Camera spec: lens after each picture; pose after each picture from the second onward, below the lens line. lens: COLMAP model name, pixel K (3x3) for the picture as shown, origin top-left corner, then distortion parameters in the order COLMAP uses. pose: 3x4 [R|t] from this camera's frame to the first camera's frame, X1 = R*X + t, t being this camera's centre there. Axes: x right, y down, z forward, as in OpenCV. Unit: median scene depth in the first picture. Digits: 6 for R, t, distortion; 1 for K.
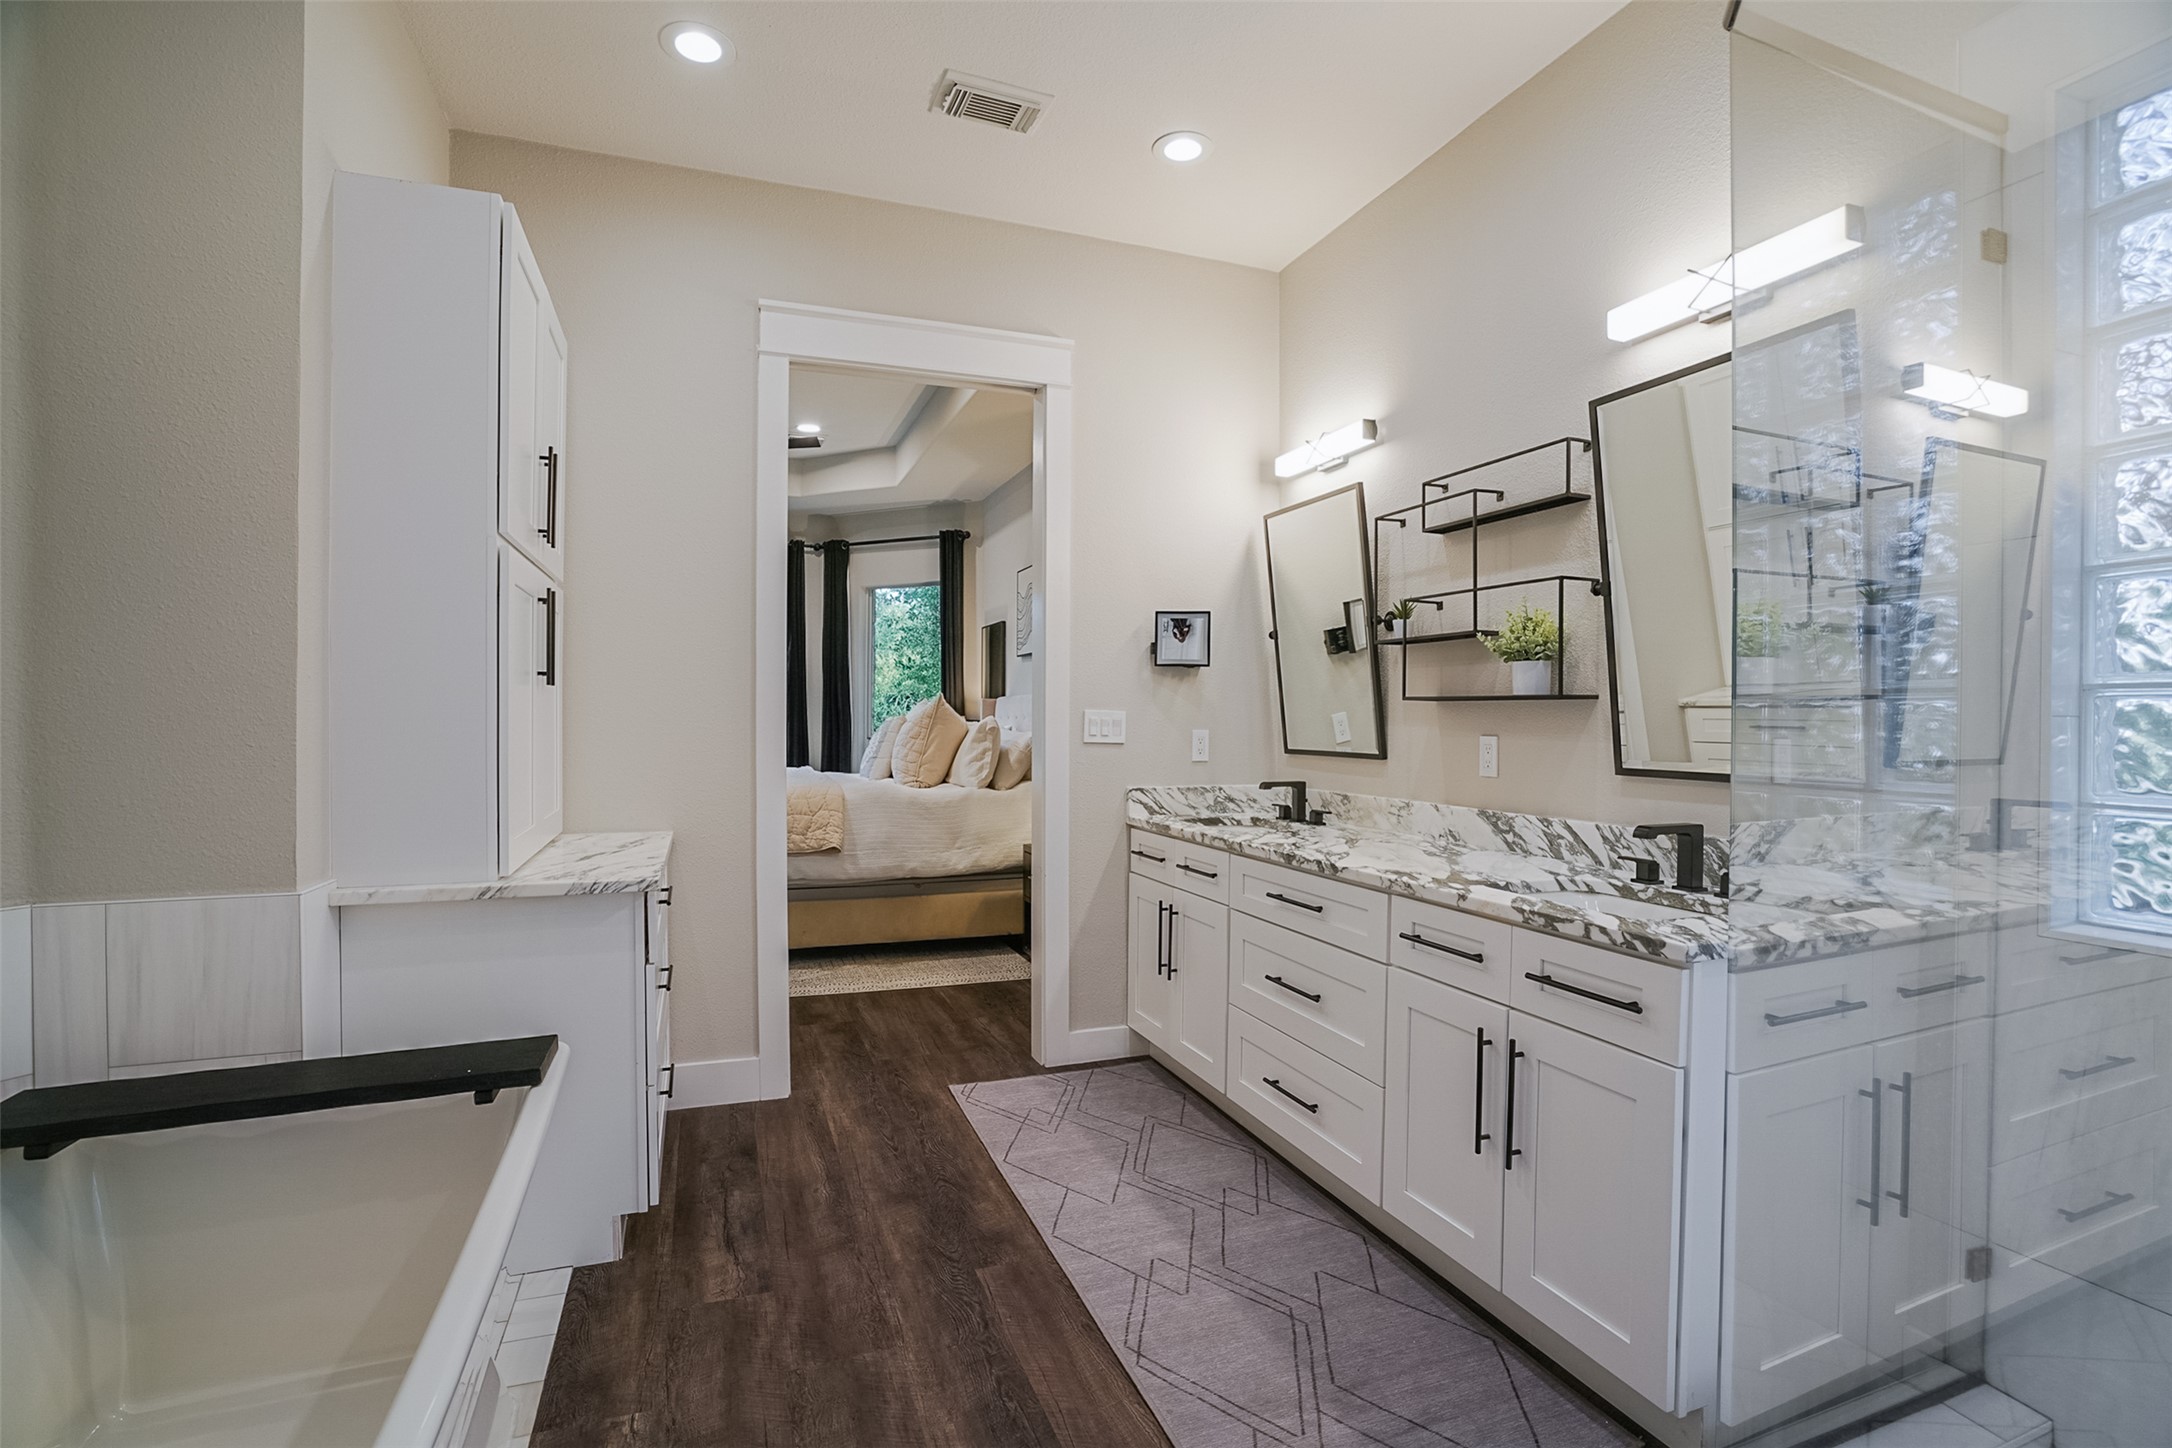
lens RADIAL K [[1036.6, 0, 1082.3], [0, 1036.6, 725.5], [0, 0, 1]] dist [0.000466, 0.000073]
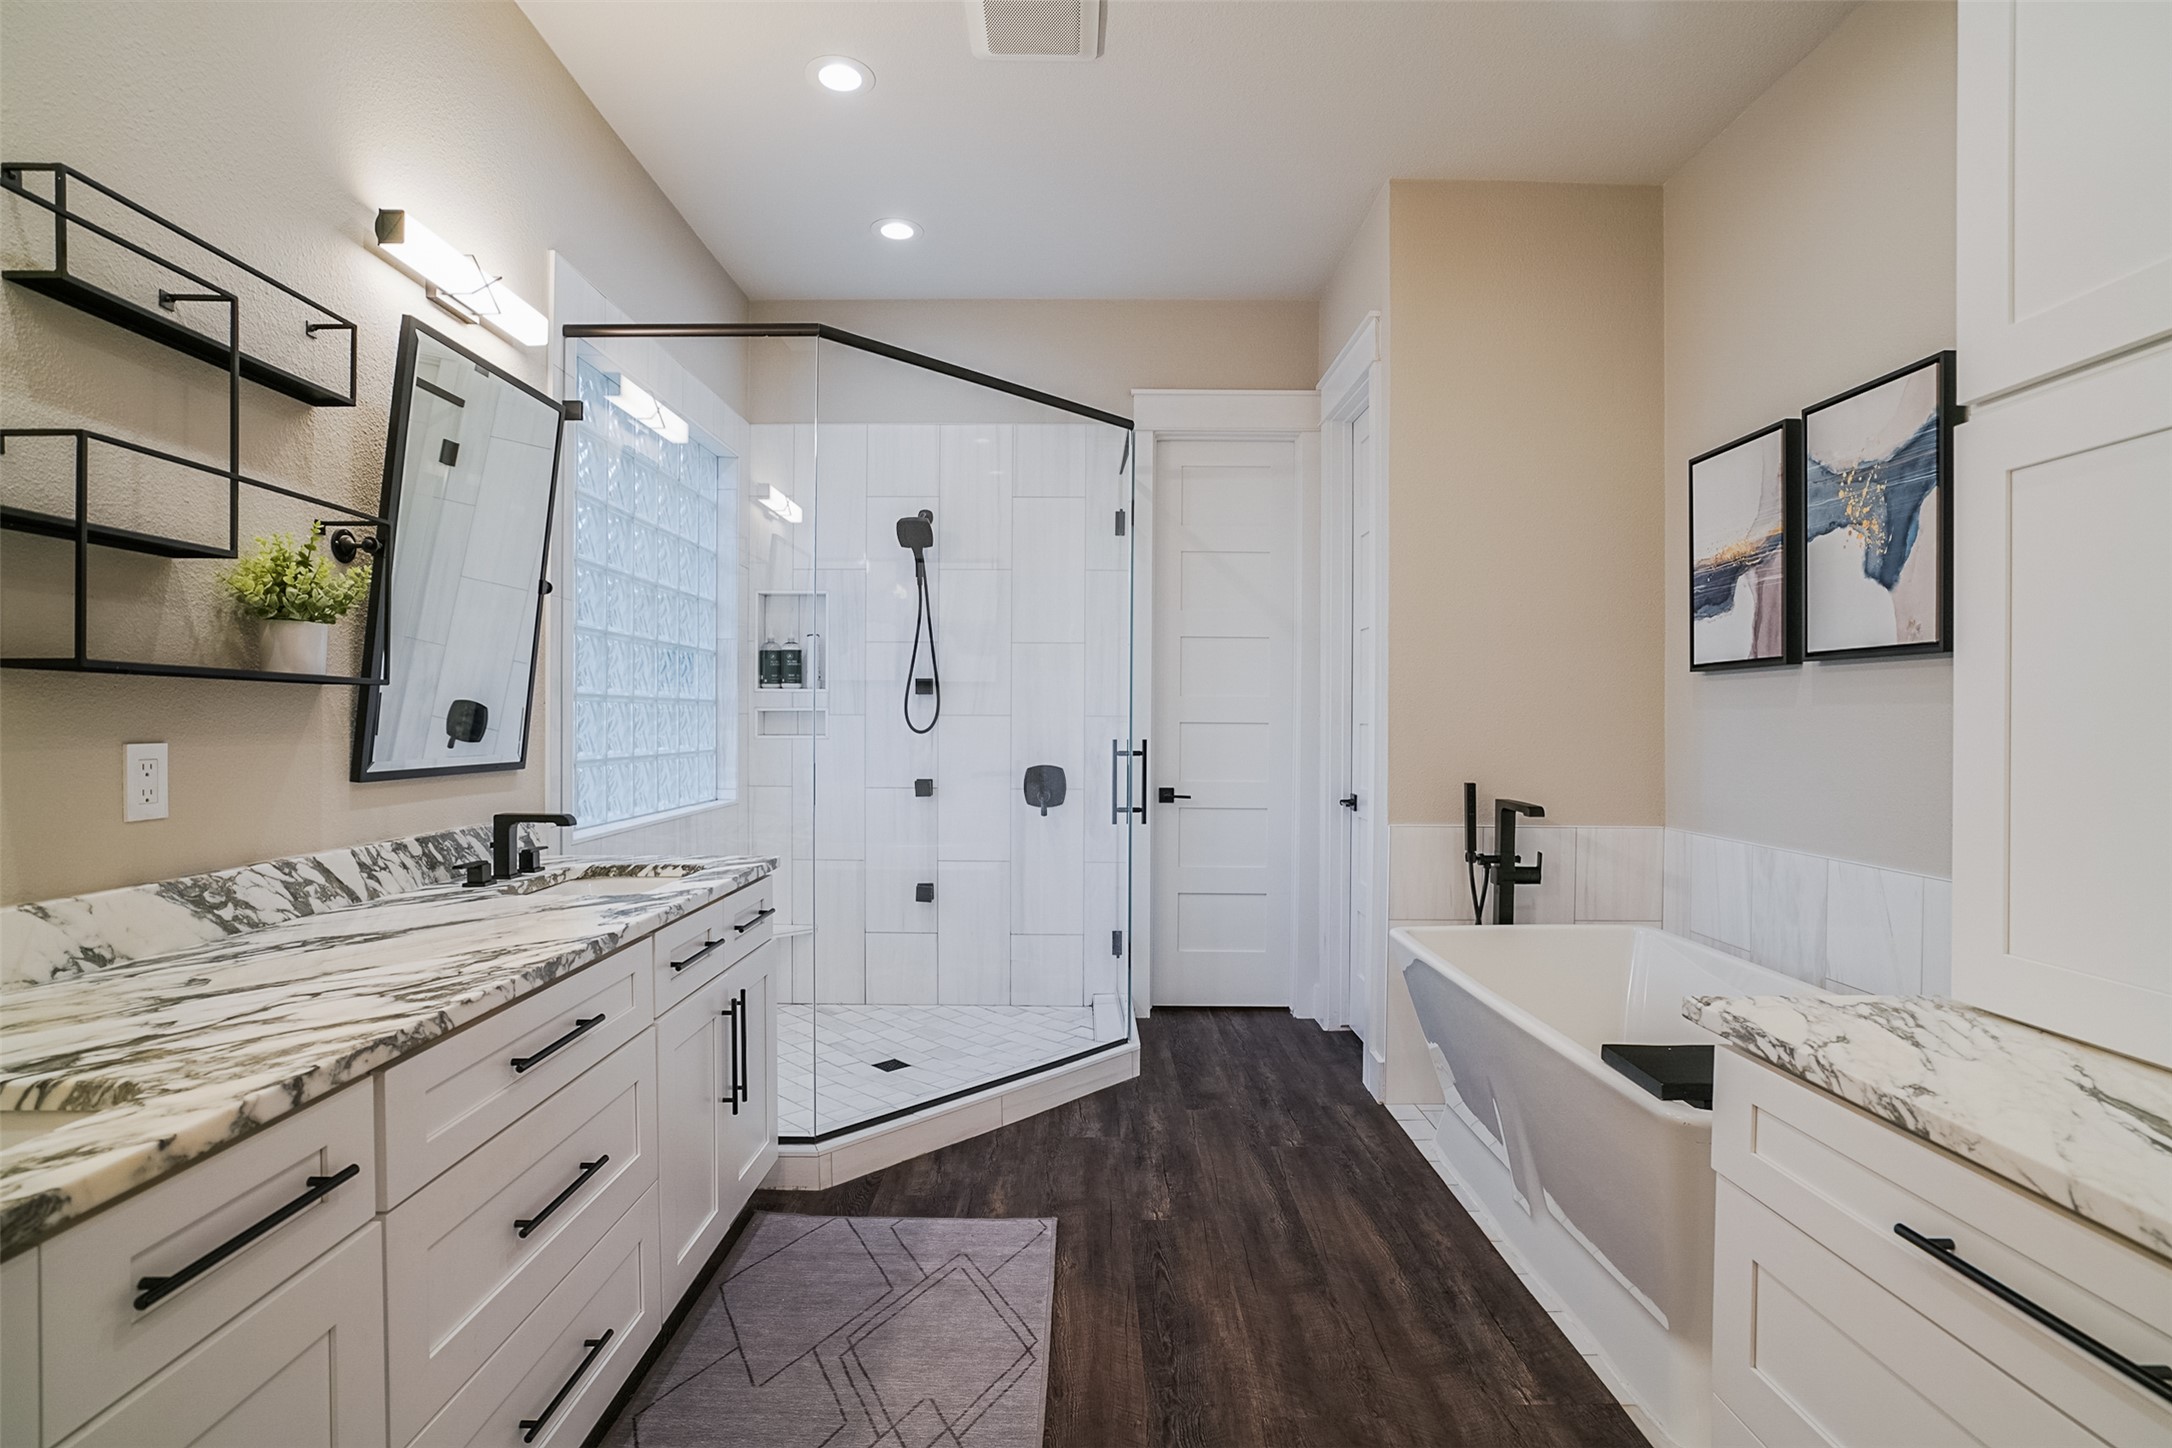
lens RADIAL K [[1063.8, 0, 1082.4], [0, 1063.8, 725.5], [0, 0, 1]] dist [-0.001459, -0.000054]
pose [[-0.937873, -0.008500, 0.346876, -0.285198], [-0.003250, 0.999871, 0.015712, -0.010224], [-0.346964, 0.013608, -0.937780, 1.599301]]
